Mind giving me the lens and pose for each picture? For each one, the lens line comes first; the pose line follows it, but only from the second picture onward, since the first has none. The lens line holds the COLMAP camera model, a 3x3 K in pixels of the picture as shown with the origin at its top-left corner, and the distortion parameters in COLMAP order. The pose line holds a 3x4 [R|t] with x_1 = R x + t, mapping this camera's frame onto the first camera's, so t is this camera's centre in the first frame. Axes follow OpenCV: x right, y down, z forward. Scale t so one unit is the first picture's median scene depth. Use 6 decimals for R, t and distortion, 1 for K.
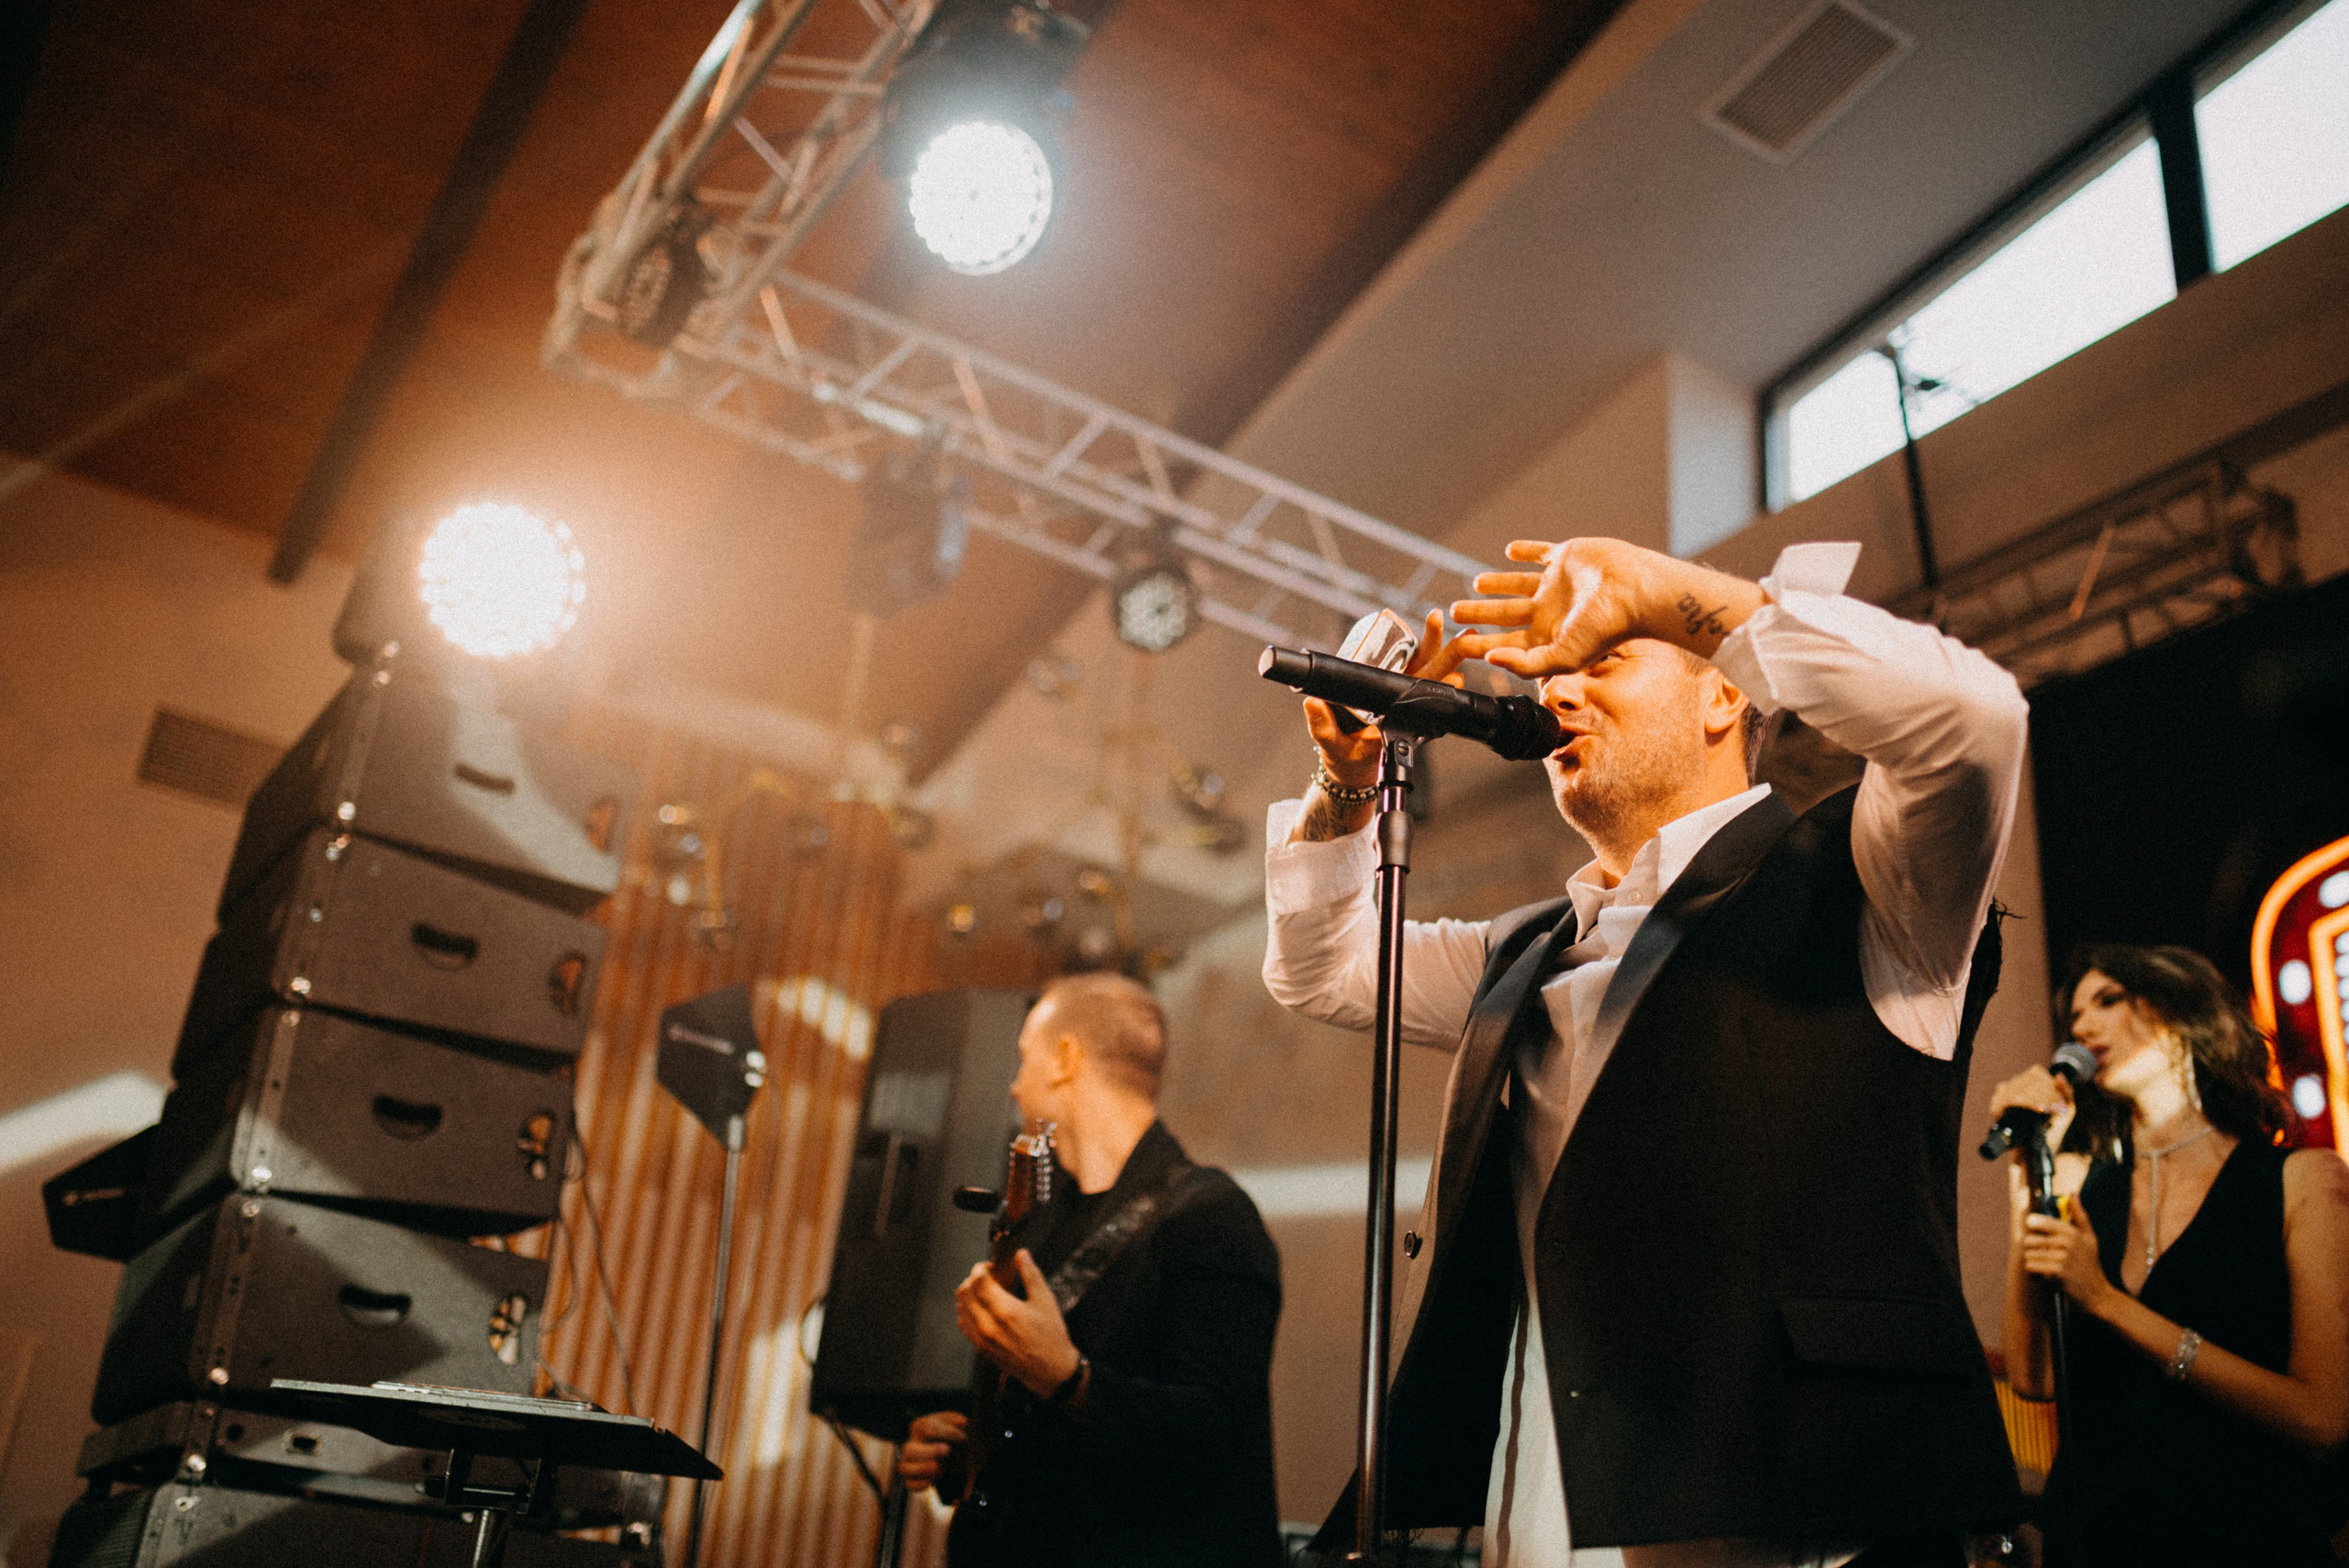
lens RADIAL K [[2267.1, 0, 1174.5], [0, 2267.1, 784.0], [0, 0, 1]] dist [-0.033930, 0.021643]
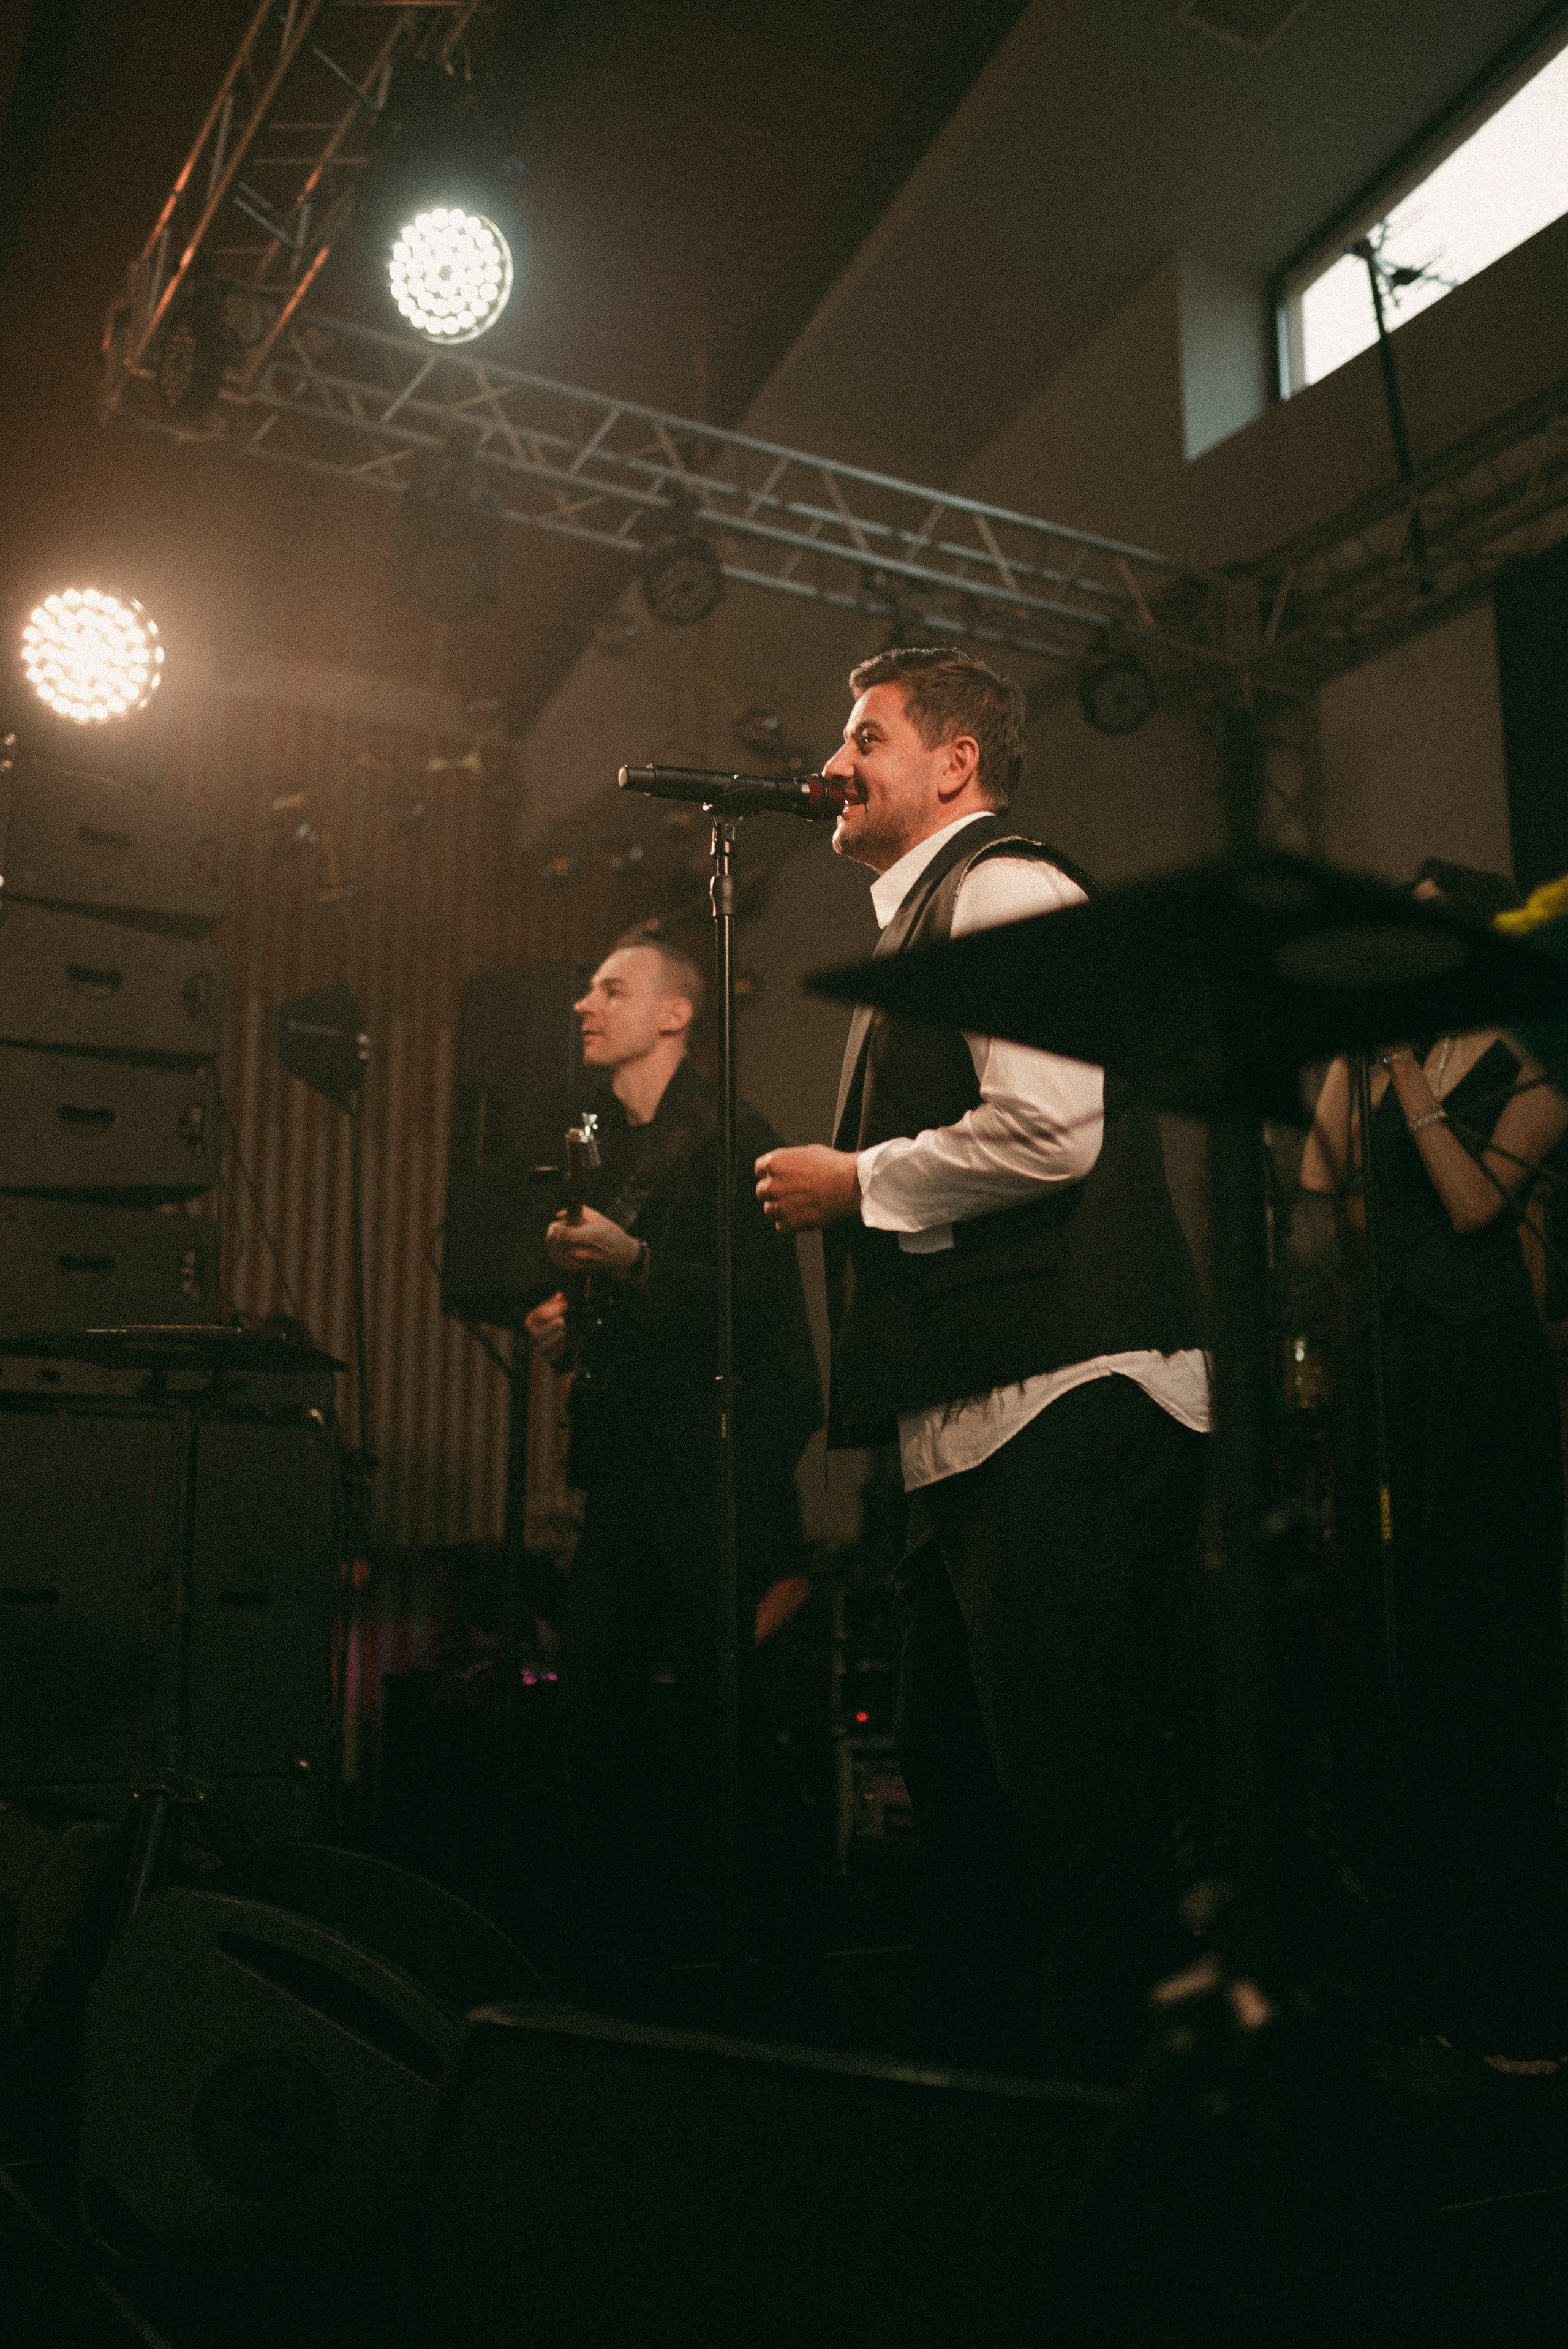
lens RADIAL K [[2289.5, 0, 784.0], [0, 2289.5, 1174.5], [0, 0, 1]] dist [-0.038193, 0.020916]
pose [[0.994637, -0.095172, -0.040485, 0.069871], [0.101810, 0.969878, 0.221295, -0.047749], [0.018205, -0.224230, 0.974366, -0.175897]]
